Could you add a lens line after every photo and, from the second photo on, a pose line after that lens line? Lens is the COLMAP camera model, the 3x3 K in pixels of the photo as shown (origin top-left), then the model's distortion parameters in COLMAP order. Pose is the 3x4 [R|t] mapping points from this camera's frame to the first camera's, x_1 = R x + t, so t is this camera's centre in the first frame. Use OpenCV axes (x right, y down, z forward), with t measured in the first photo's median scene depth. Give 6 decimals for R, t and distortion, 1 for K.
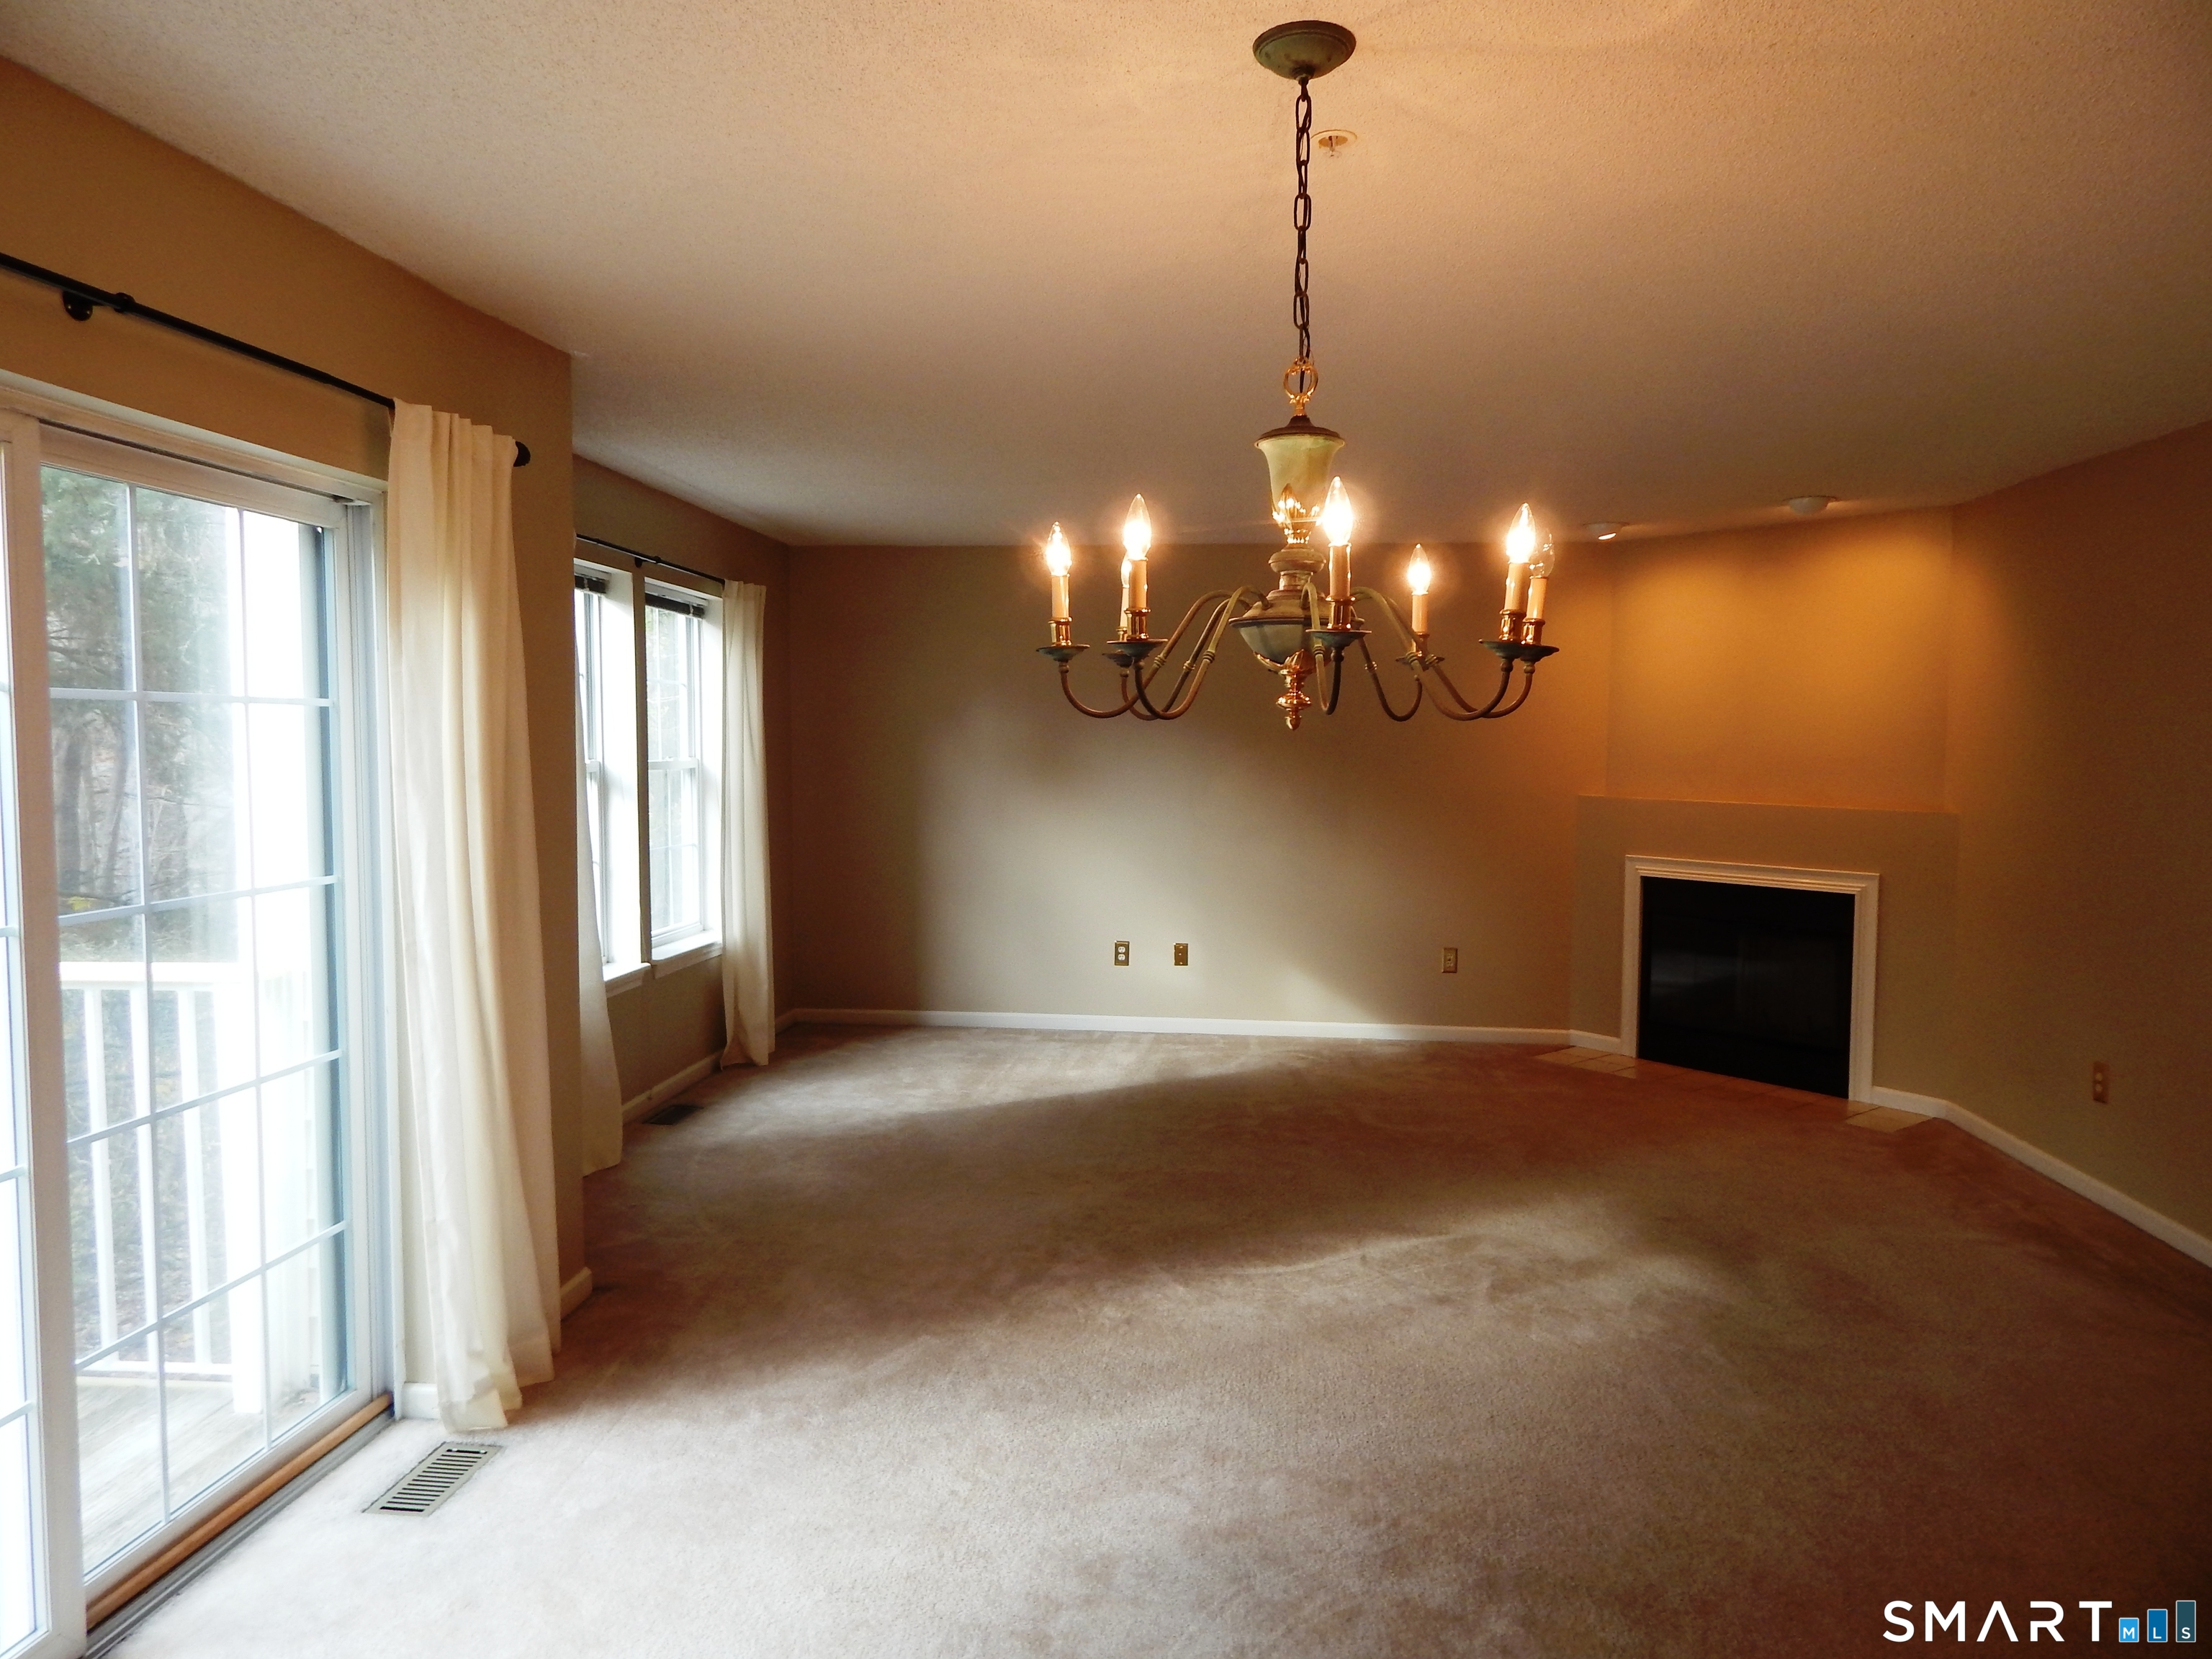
lens RADIAL K [[1459.1, 0, 1107.4], [0, 1459.1, 829.1], [0, 0, 1]] dist [0.011568, -0.019488]
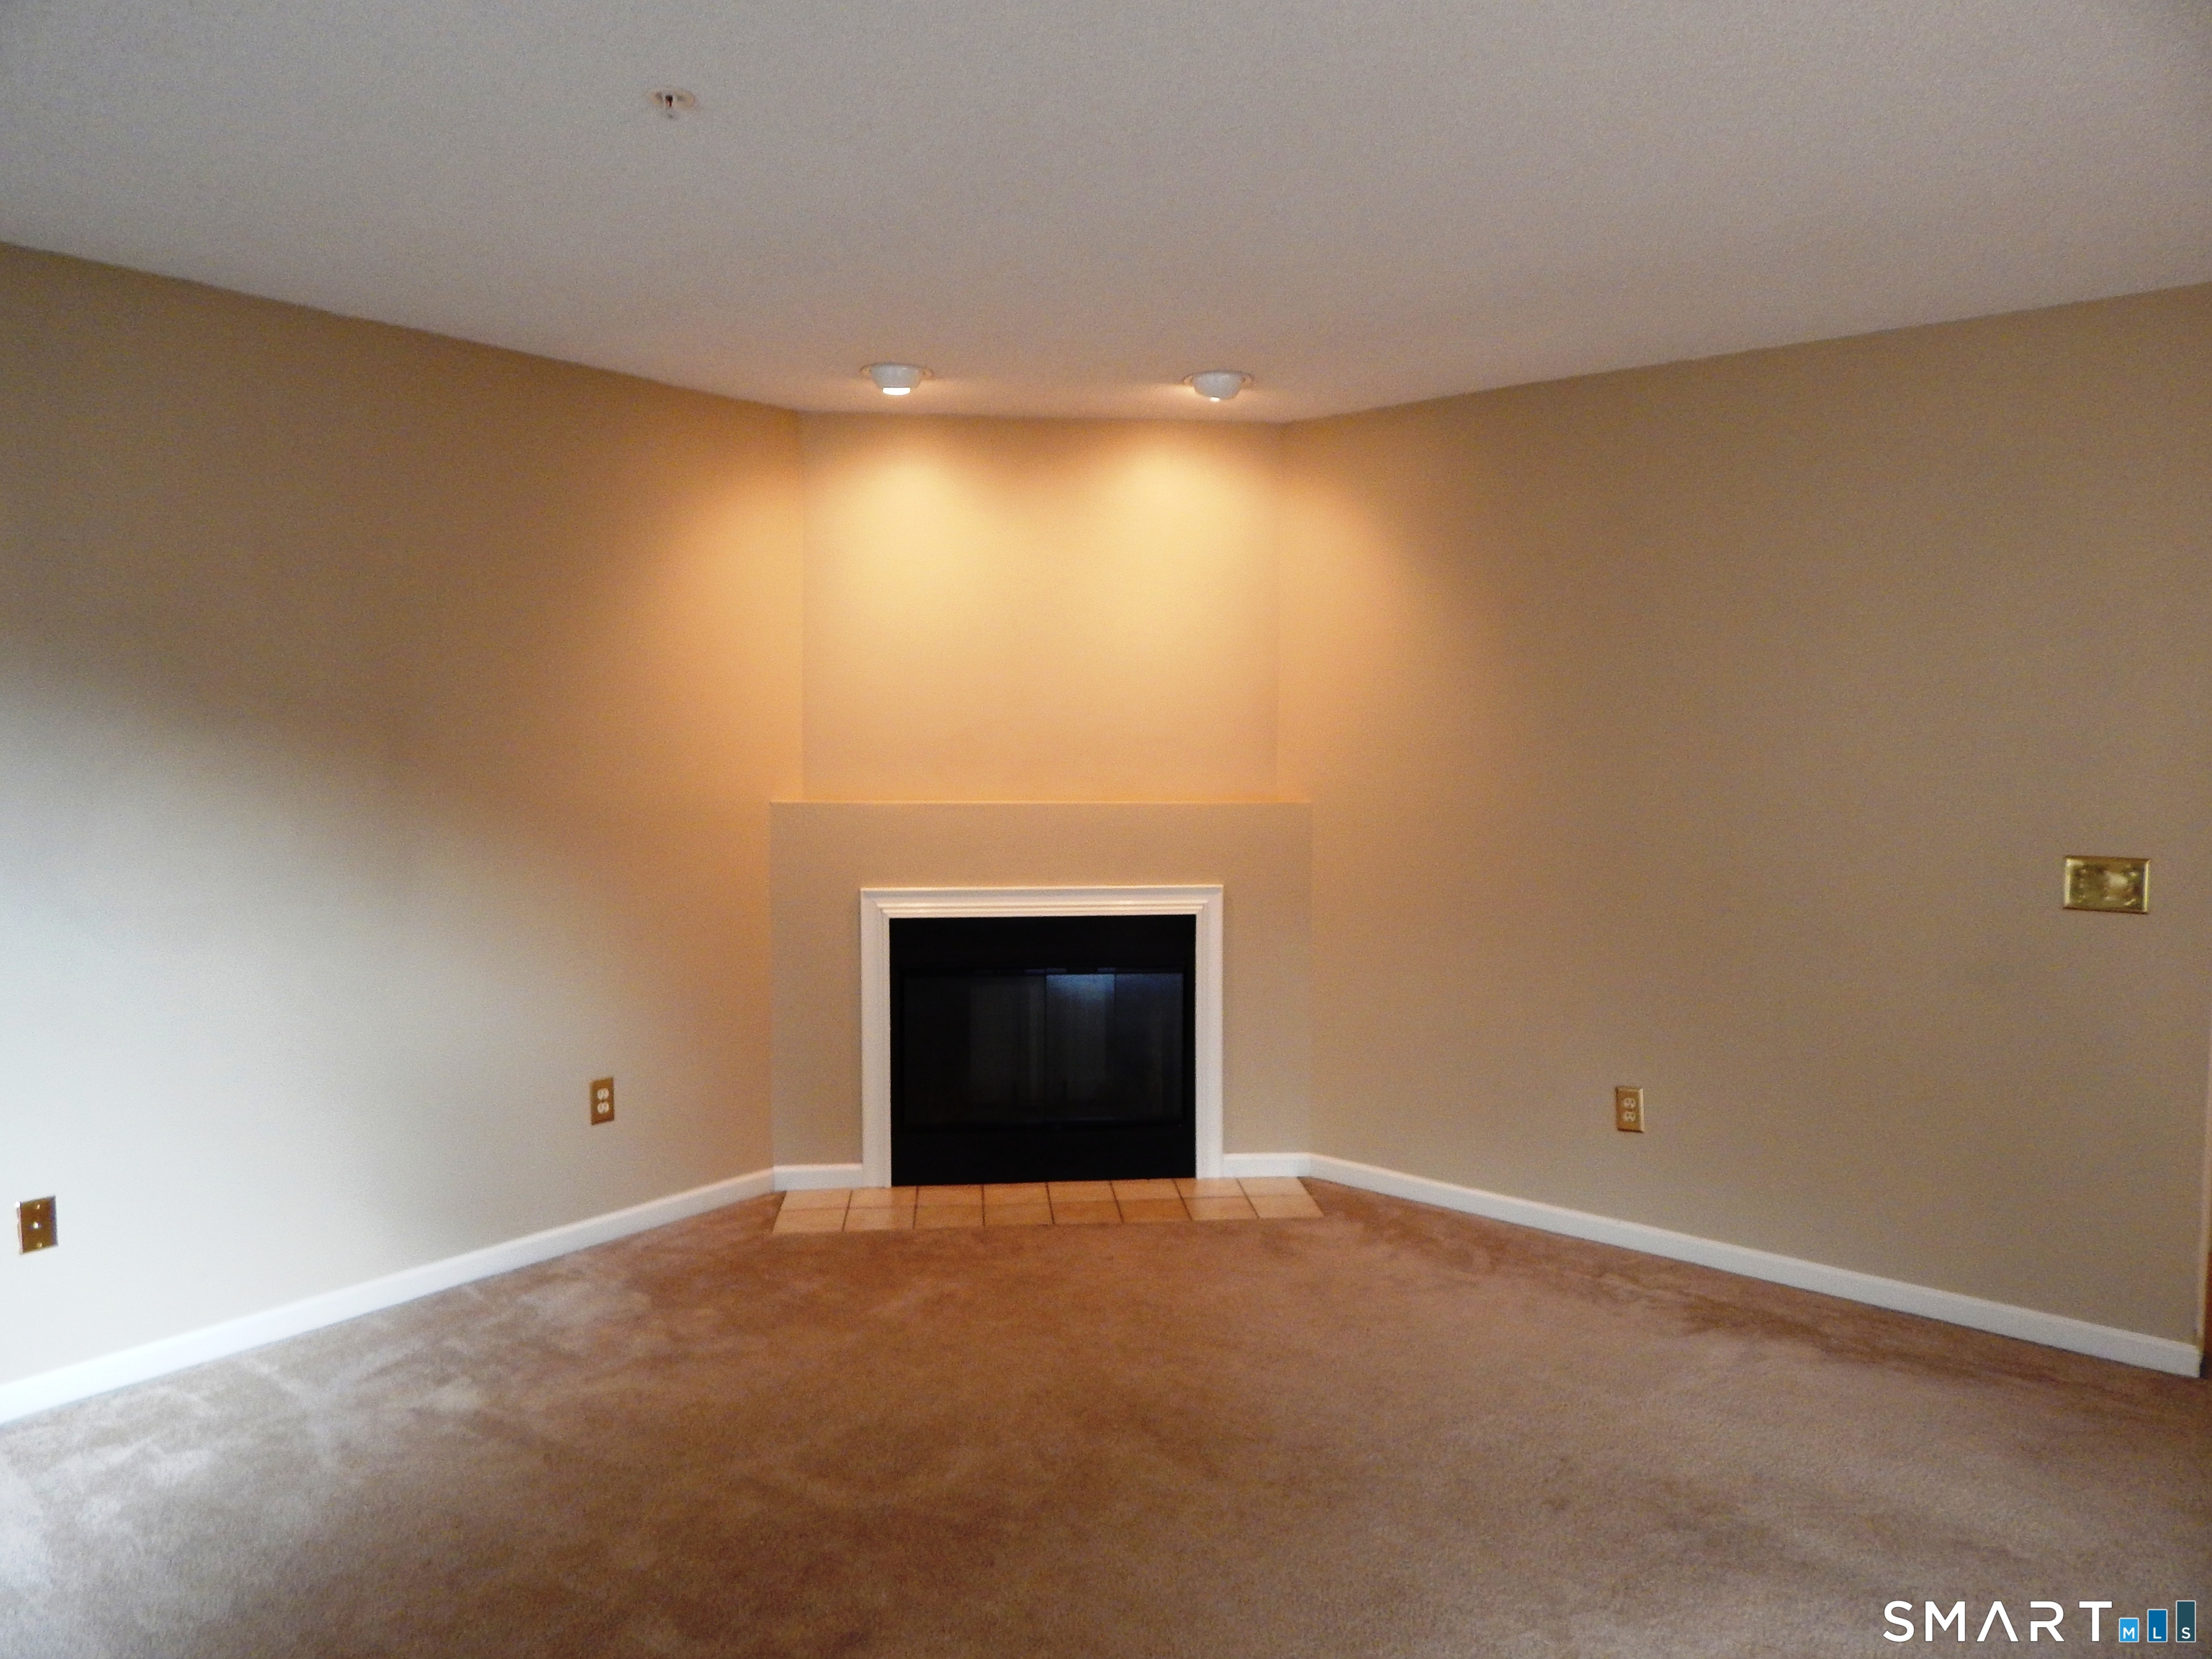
lens RADIAL K [[1459.1, 0, 1106.8], [0, 1459.1, 827.6], [0, 0, 1]] dist [0.011568, -0.019488]
pose [[0.537933, -0.064457, 0.840520, -0.157210], [0.053470, 0.997674, 0.042287, -0.035888], [-0.841290, 0.022195, 0.540128, 0.612872]]
